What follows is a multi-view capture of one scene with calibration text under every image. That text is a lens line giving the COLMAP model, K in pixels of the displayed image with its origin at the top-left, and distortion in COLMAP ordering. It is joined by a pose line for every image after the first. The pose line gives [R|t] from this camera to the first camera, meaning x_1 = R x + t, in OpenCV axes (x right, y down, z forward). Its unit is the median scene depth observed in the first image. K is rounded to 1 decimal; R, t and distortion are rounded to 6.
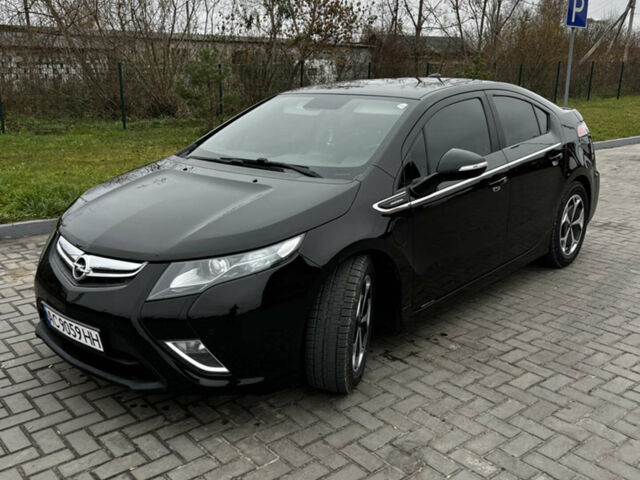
lens RADIAL K [[630.1, 0, 320.0], [0, 630.1, 240.0], [0, 0, 1]] dist [0.095725, -0.150705]
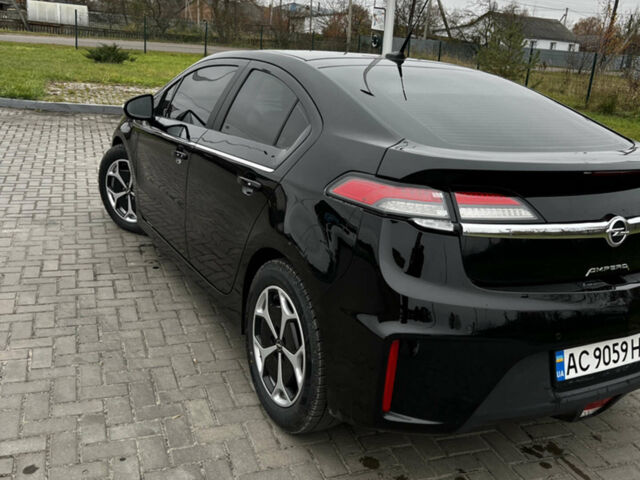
lens RADIAL K [[635.4, 0, 320.0], [0, 635.4, 240.0], [0, 0, 1]] dist [0.036983, -0.019181]
pose [[-0.332059, 0.255278, -0.908058, 1.328107], [-0.323144, 0.873641, 0.363770, -0.469825], [0.886180, 0.414227, -0.207609, 1.777774]]
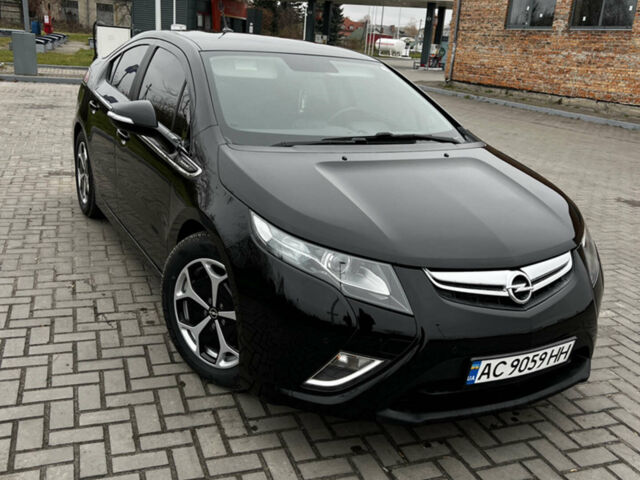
lens RADIAL K [[635.4, 0, 320.0], [0, 635.4, 240.0], [0, 0, 1]] dist [0.036983, -0.019181]
pose [[0.342391, -0.259256, 0.903081, -1.089313], [0.174819, 0.961971, 0.209882, -0.211325], [-0.923150, 0.086014, 0.374693, 0.858364]]
